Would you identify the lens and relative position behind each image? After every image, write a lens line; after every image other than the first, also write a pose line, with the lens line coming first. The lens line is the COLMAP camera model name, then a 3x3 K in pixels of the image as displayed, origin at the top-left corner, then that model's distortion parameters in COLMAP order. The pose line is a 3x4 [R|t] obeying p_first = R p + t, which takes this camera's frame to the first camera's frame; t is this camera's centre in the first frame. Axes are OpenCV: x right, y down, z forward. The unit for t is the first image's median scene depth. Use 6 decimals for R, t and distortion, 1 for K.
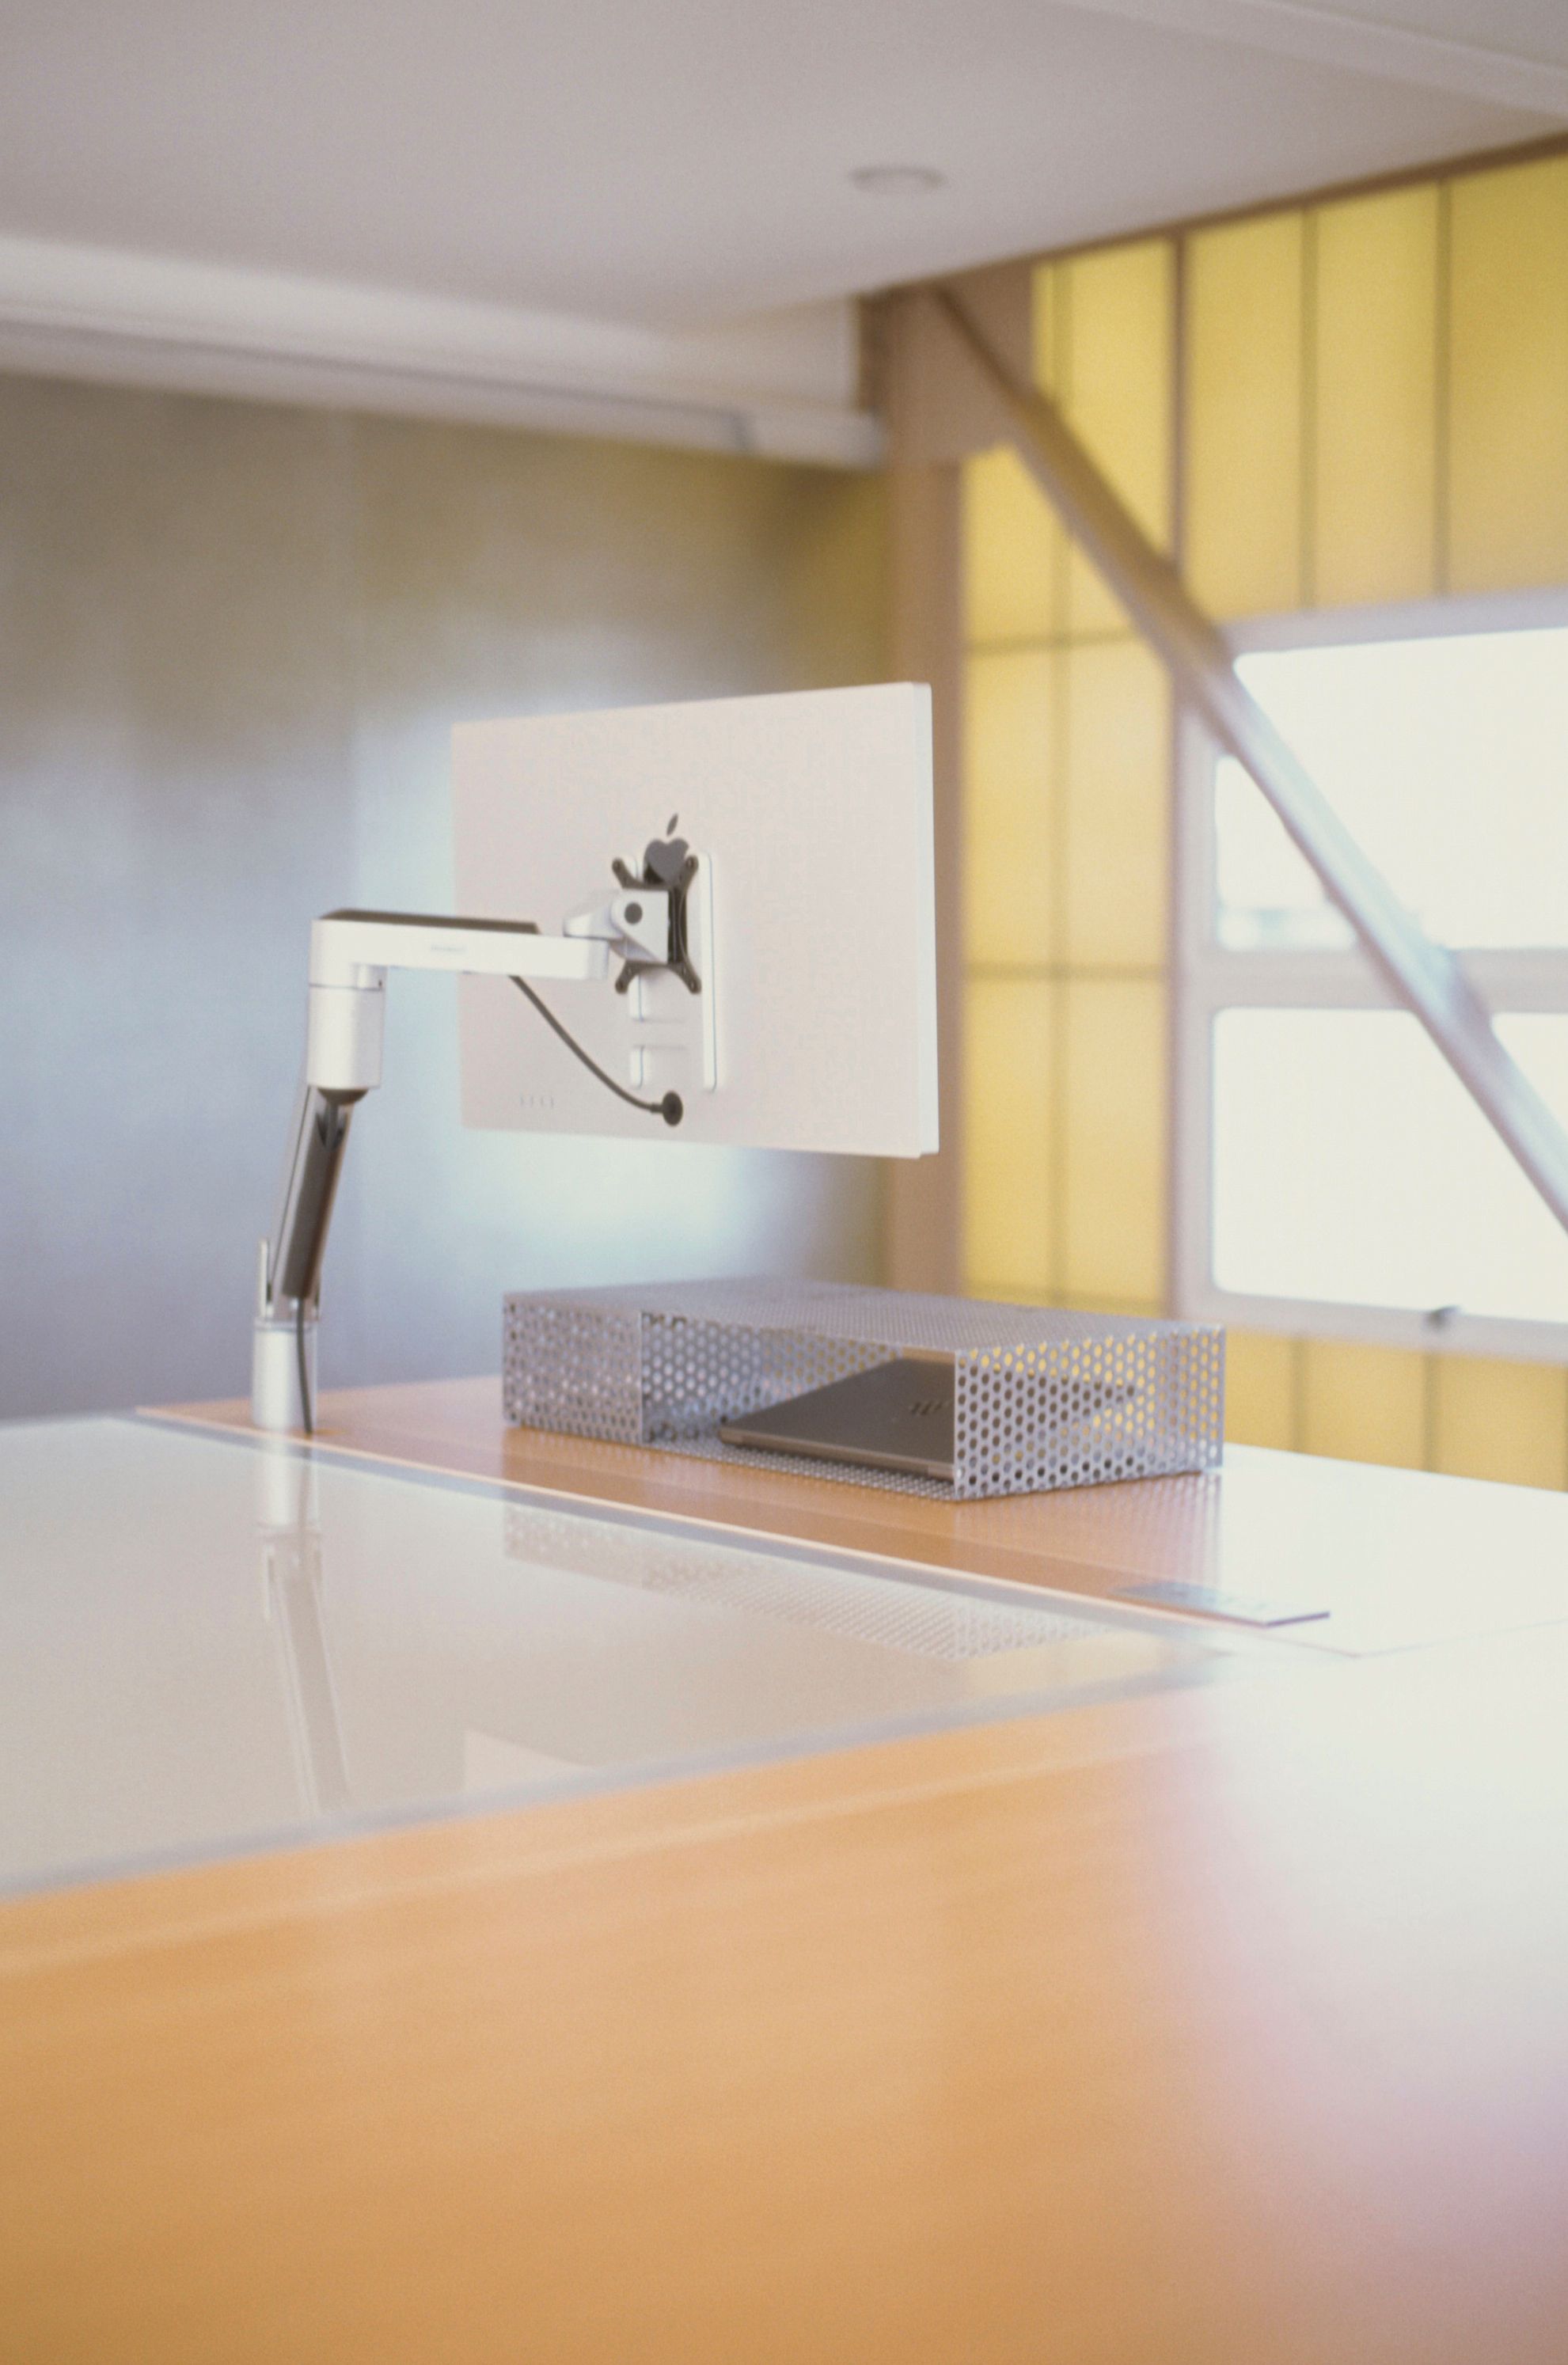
lens RADIAL K [[3688.6, 0, 784.4], [0, 3688.6, 1173.7], [0, 0, 1]] dist [-0.072011, 0.000000]
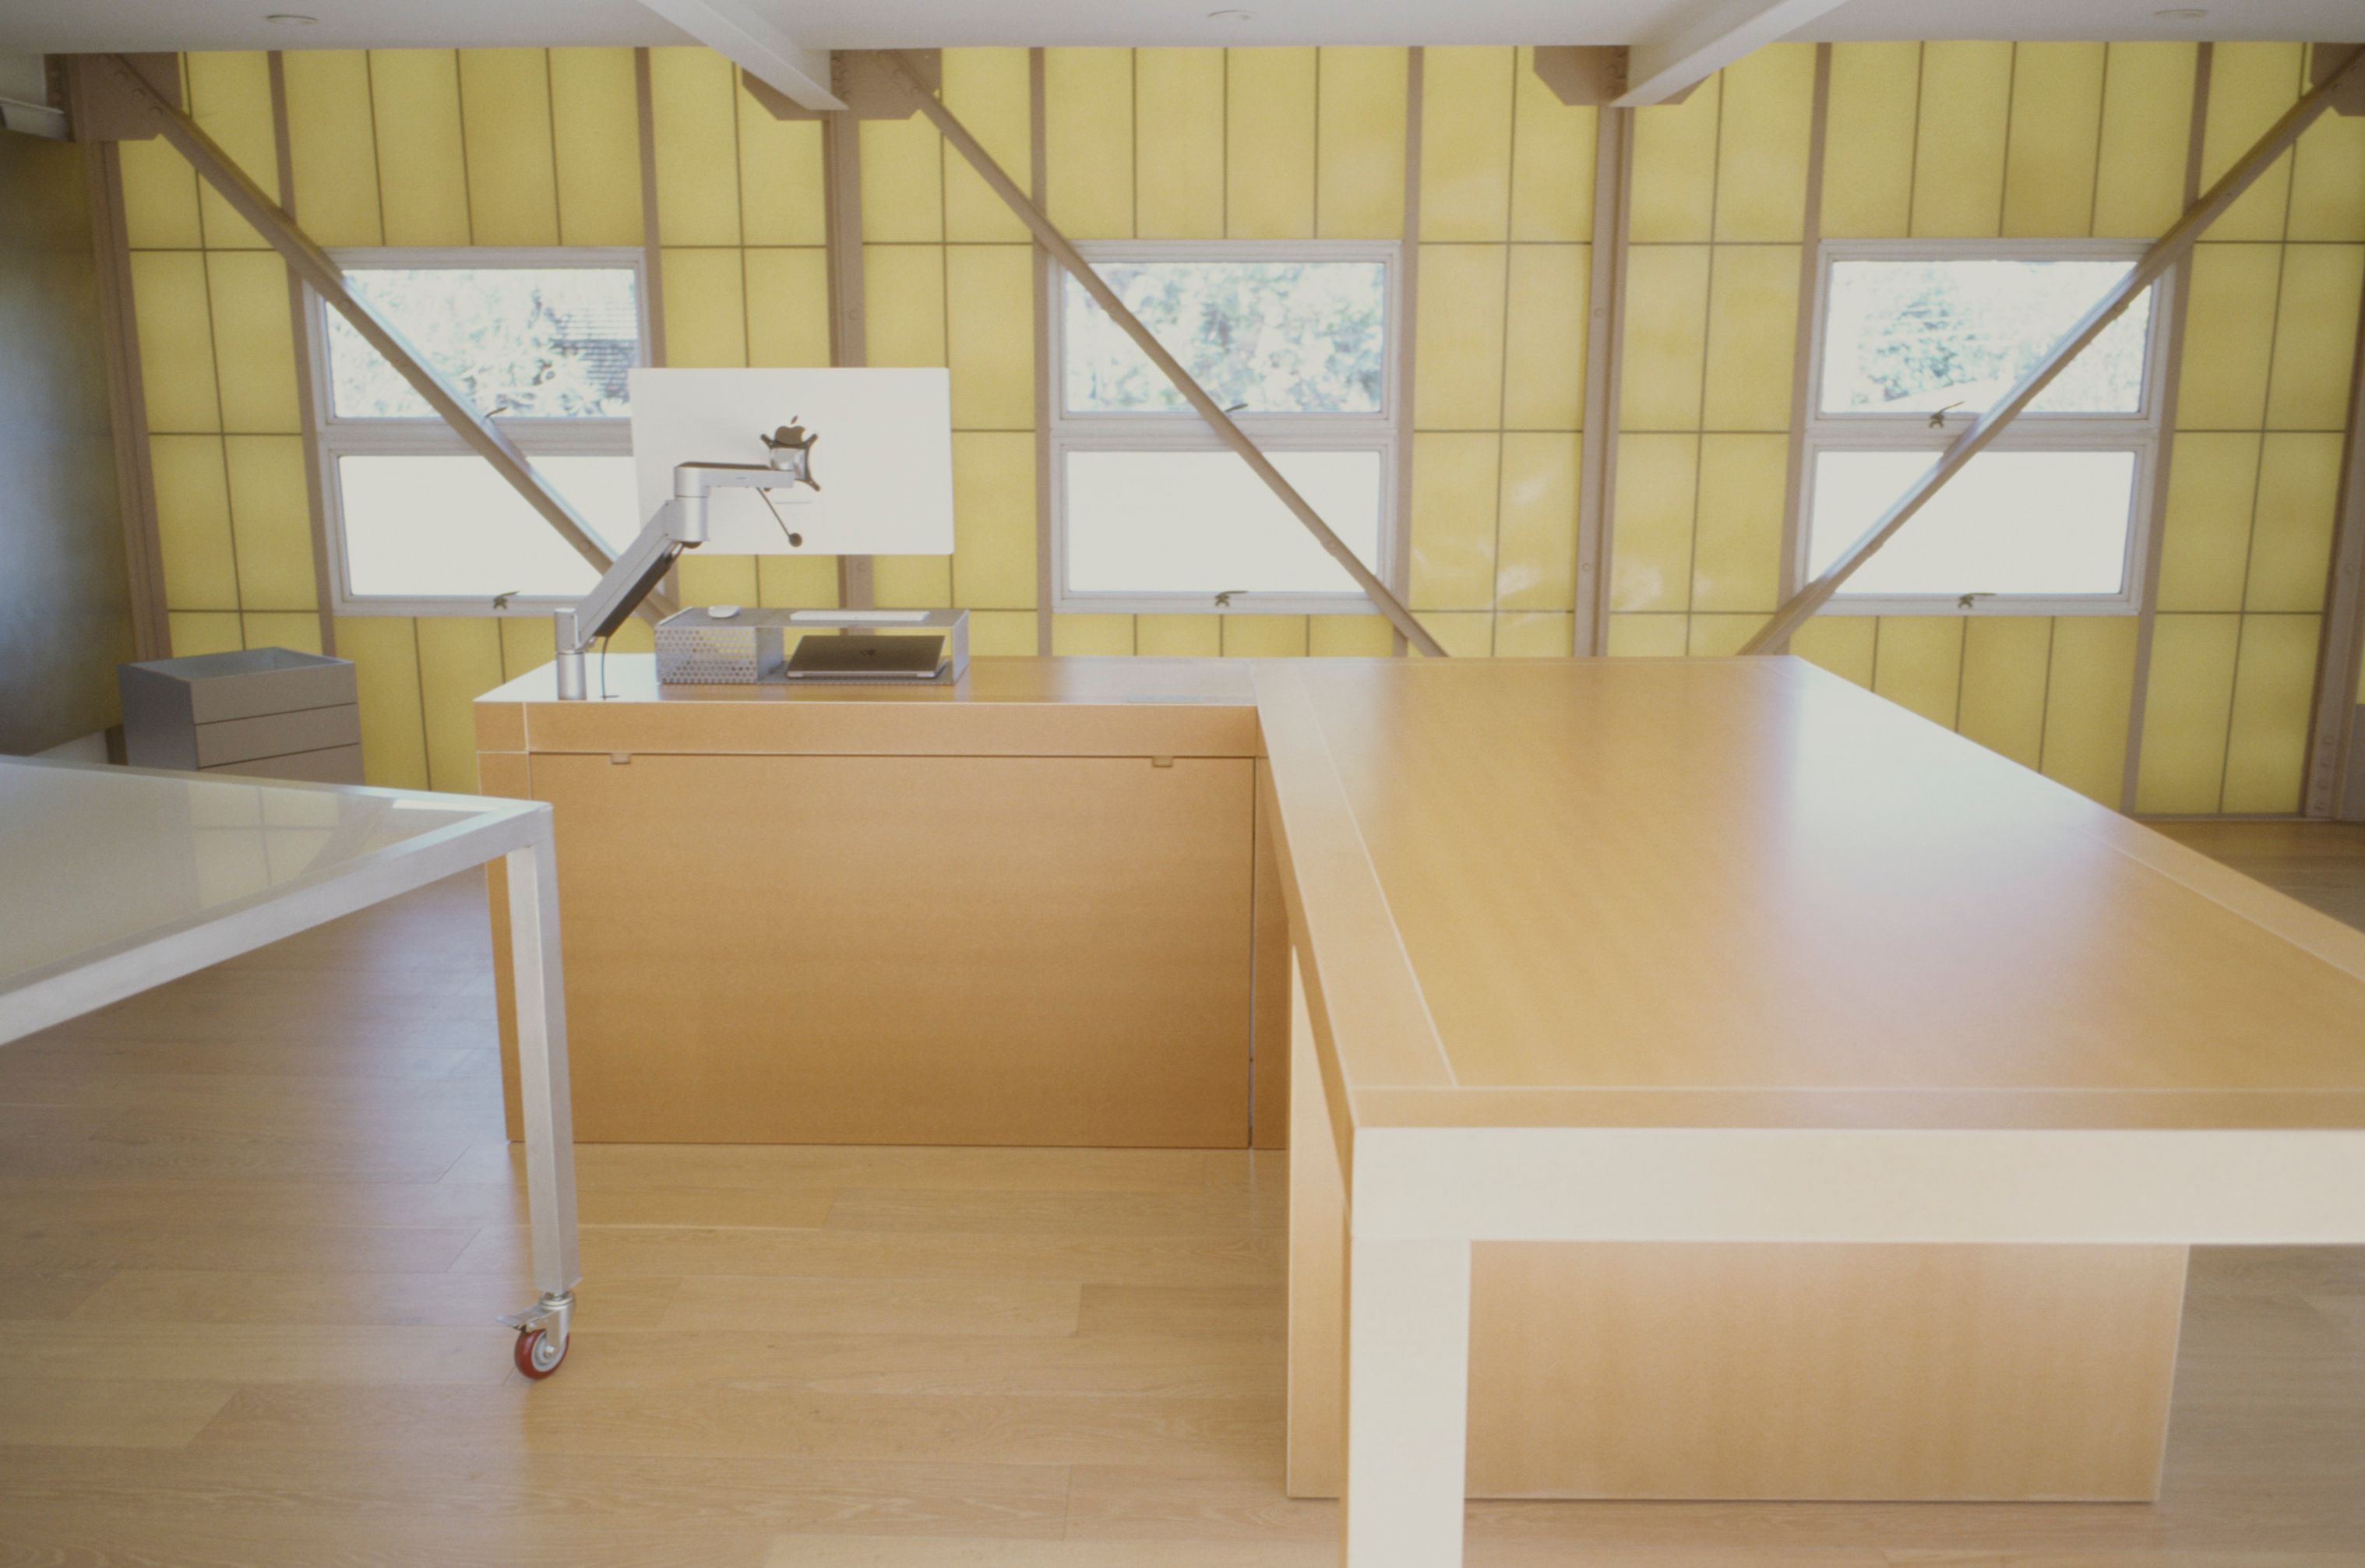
lens RADIAL K [[1955.1, 0, 1165.4], [0, 1955.1, 761.7], [0, 0, 1]] dist [0.004636, -0.020597]
pose [[0.639148, -0.156588, 0.752974, -0.422076], [0.044410, 0.984934, 0.167131, -0.038391], [-0.767801, -0.073382, 0.636472, 0.002592]]
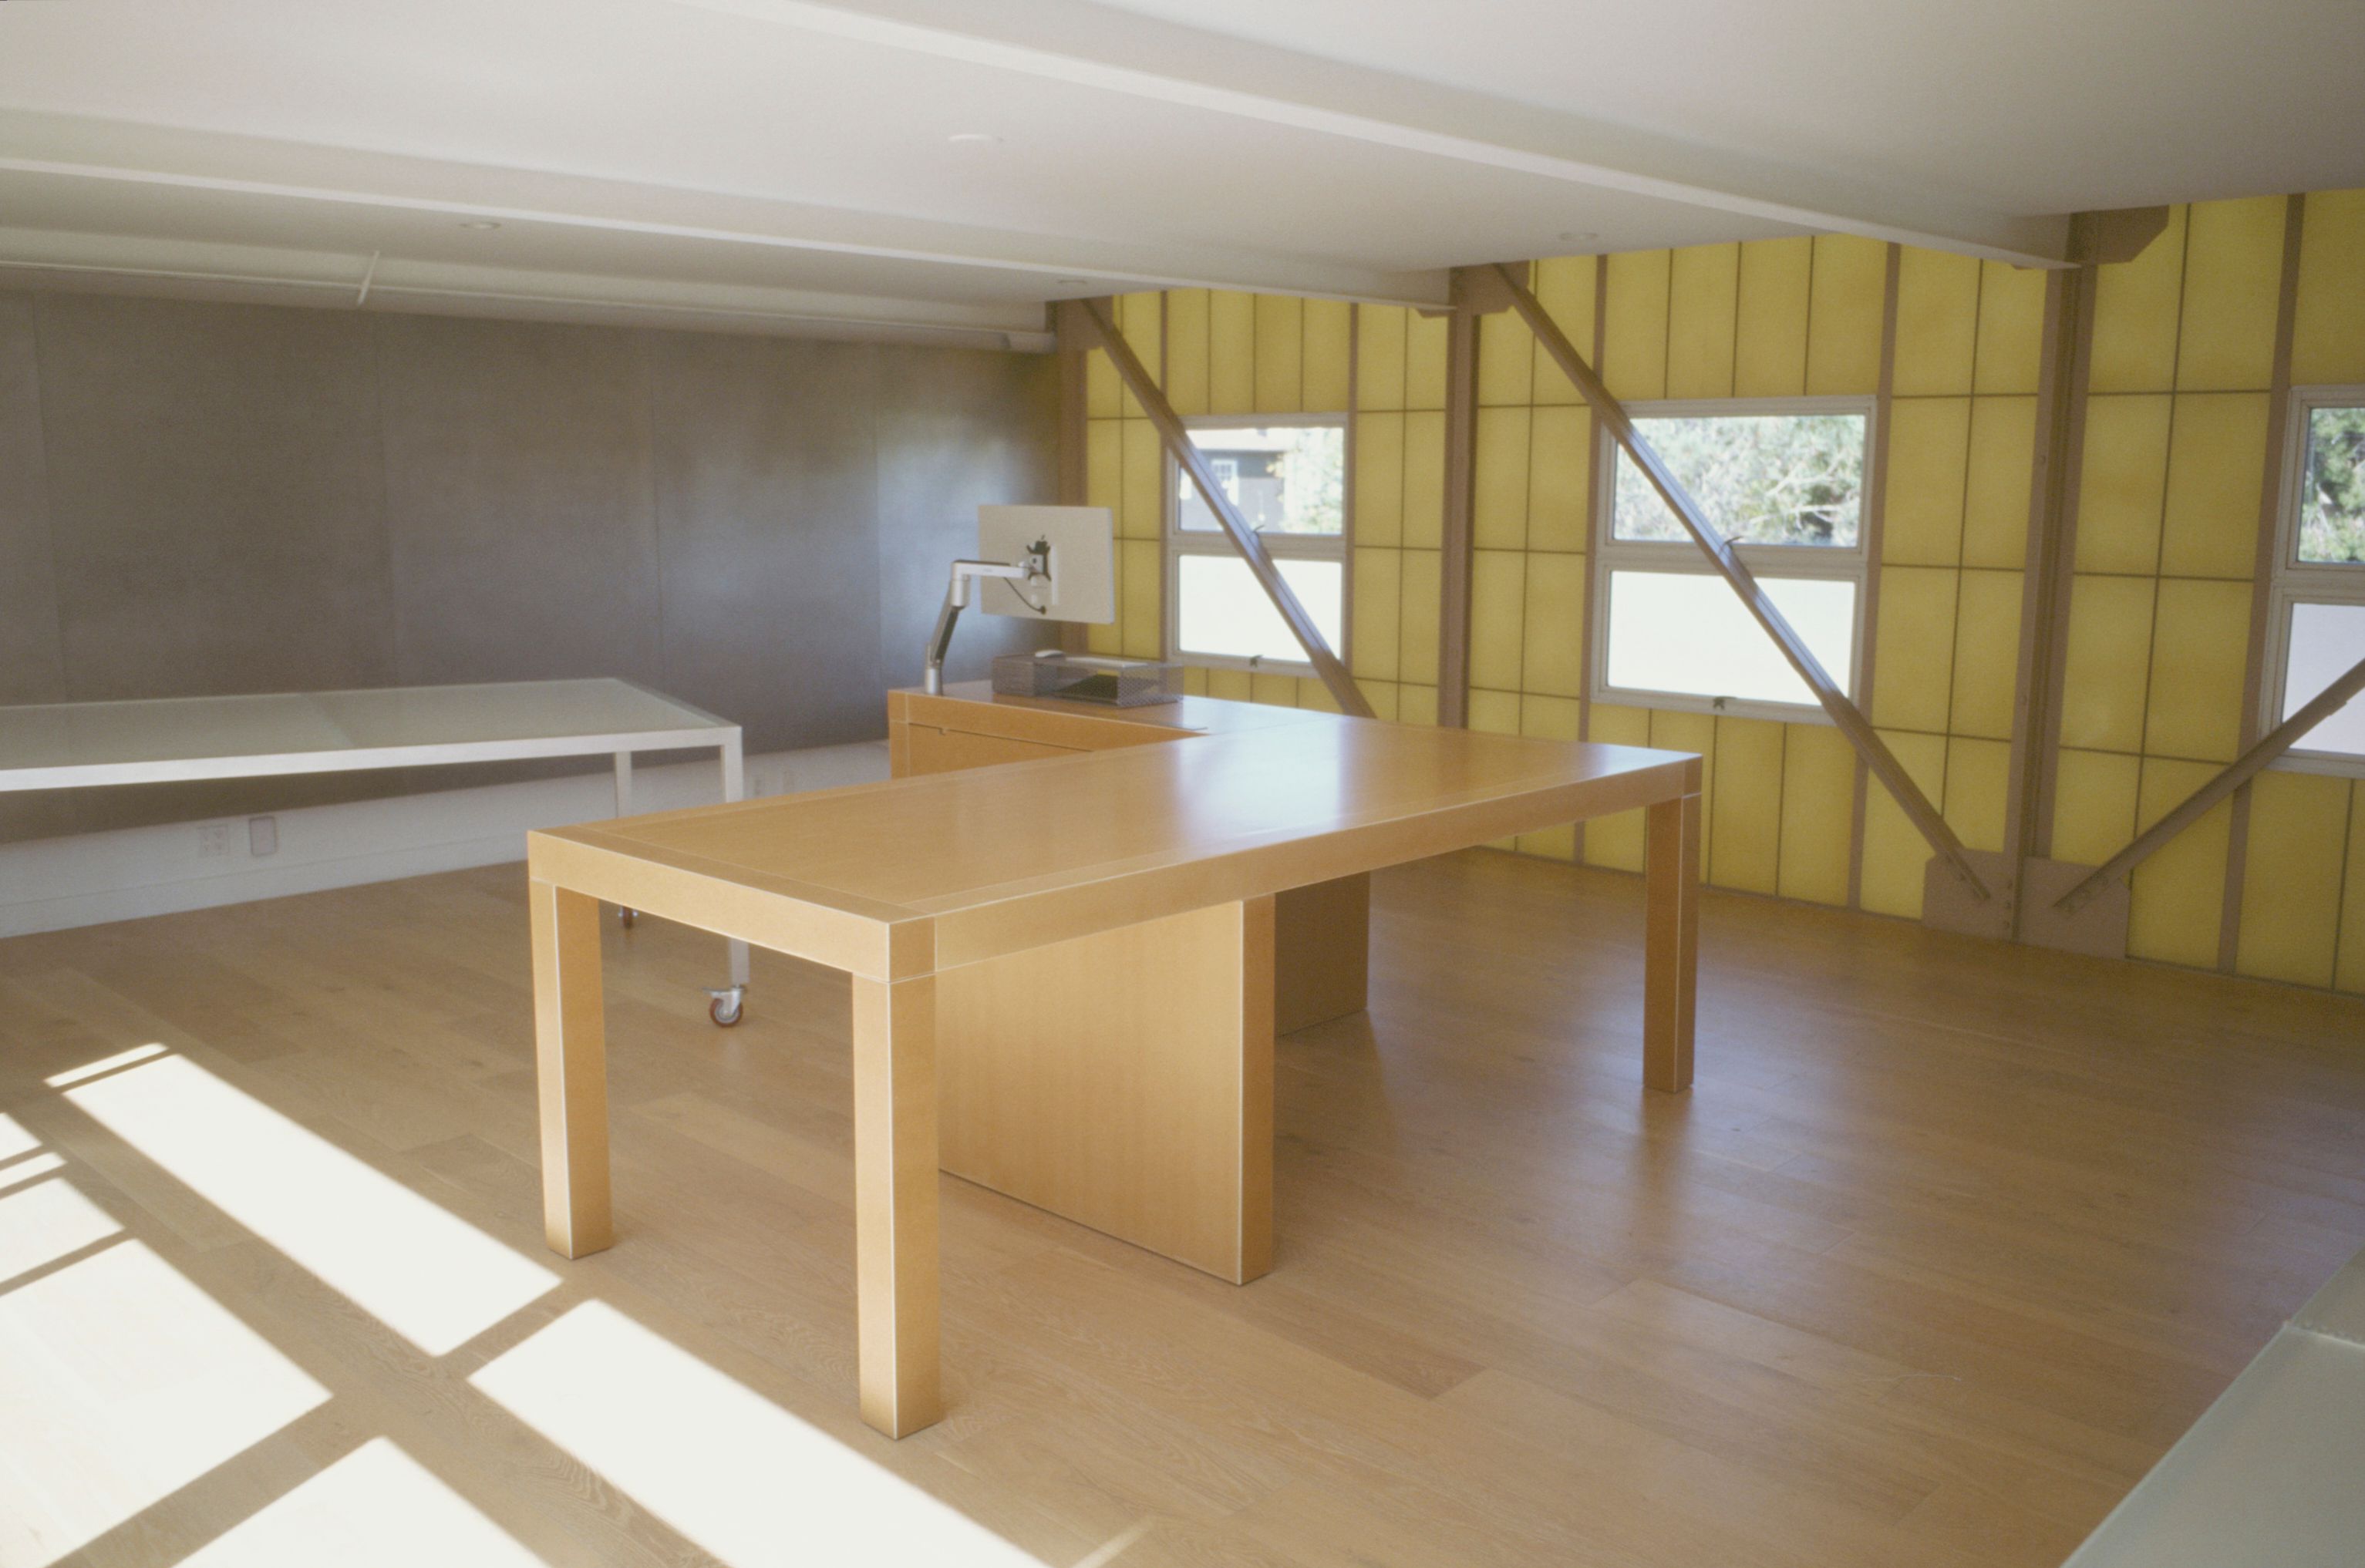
lens RADIAL K [[1954.9, 0, 1204.3], [0, 1954.9, 744.7], [0, 0, 1]] dist [0.004636, -0.020597]
pose [[0.990946, -0.014998, 0.133419, -0.069116], [0.004005, 0.996601, 0.082283, -0.022394], [-0.134200, -0.081003, 0.987638, -0.525780]]
